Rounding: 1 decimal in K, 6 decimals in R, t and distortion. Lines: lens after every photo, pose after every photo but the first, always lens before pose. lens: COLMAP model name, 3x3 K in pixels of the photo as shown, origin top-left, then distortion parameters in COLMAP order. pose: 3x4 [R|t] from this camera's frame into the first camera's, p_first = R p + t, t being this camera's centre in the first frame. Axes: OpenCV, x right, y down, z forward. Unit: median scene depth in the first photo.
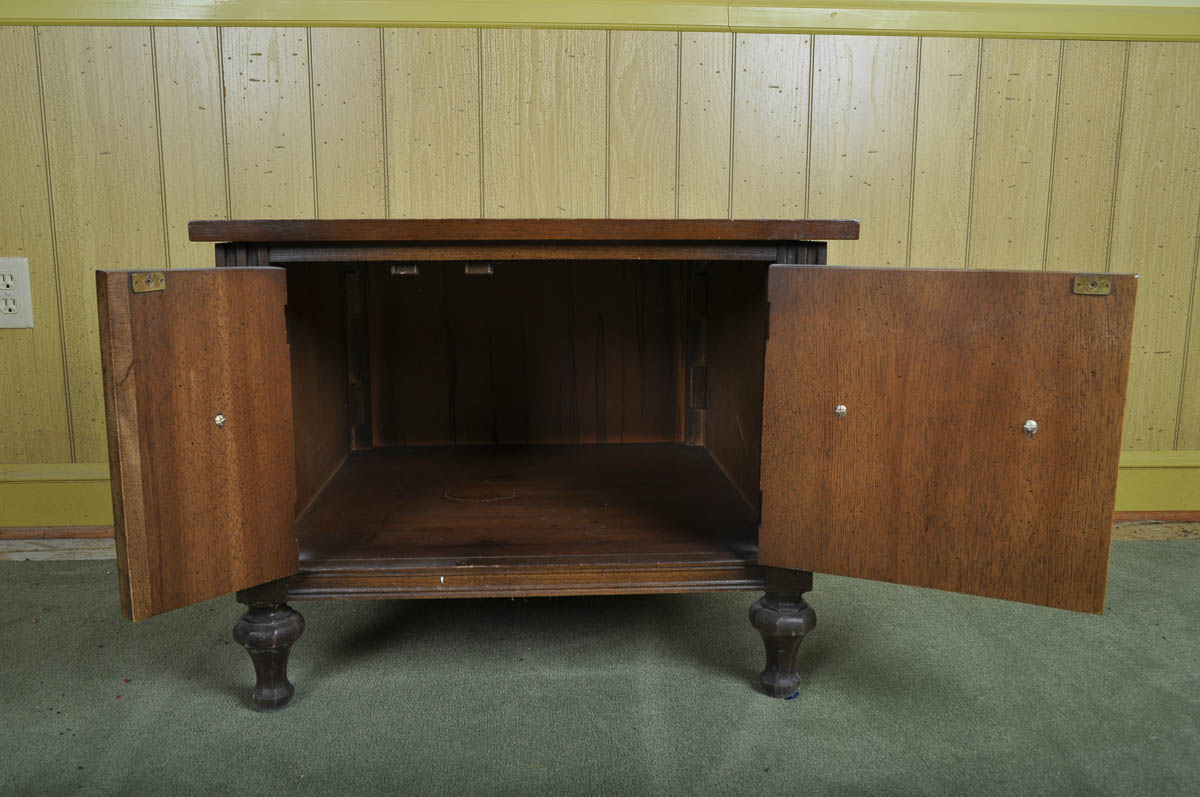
lens RADIAL K [[991.9, 0, 596.2], [0, 991.9, 396.2], [0, 0, 1]] dist [-0.018716, 0.003130]
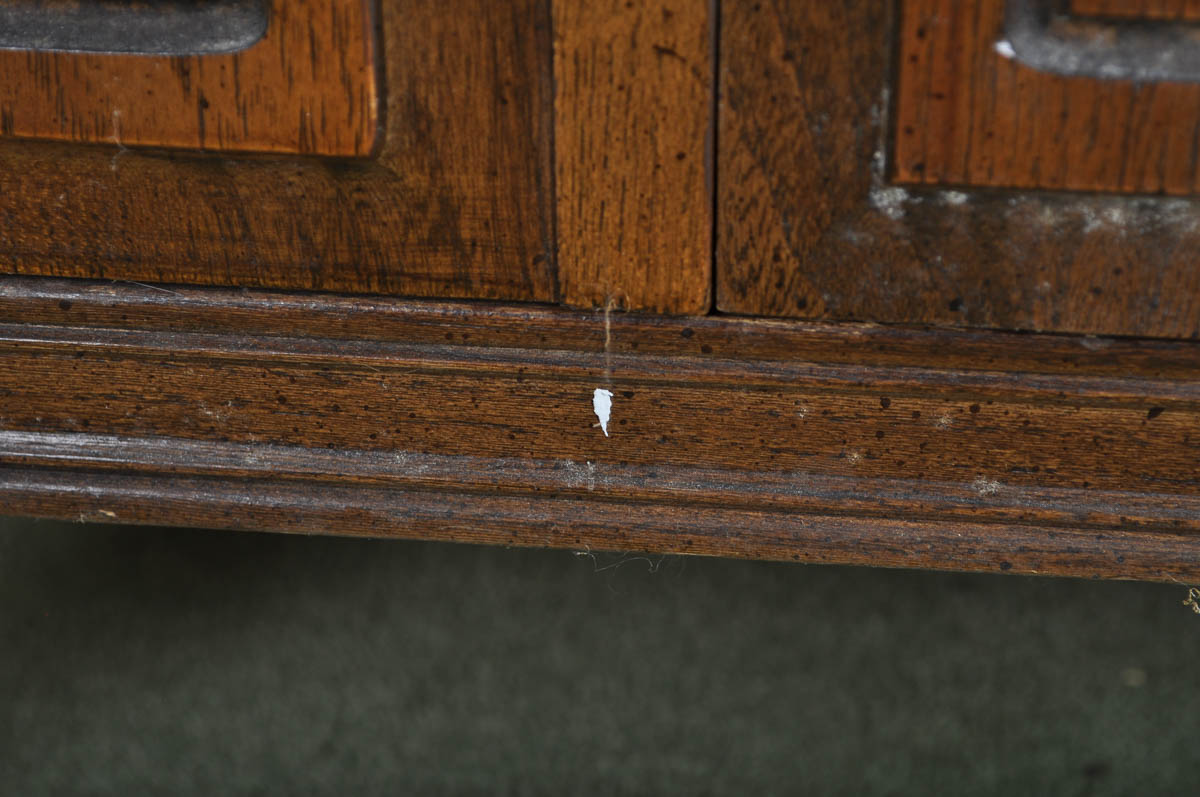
lens RADIAL K [[2455.5, 0, 599.4], [0, 2455.5, 398.2], [0, 0, 1]] dist [-0.092547, 0.000000]
pose [[0.983730, 0.078507, -0.161592, -0.087023], [-0.016825, 0.935772, 0.352203, 0.065437], [0.178864, -0.343754, 0.921868, 0.584488]]
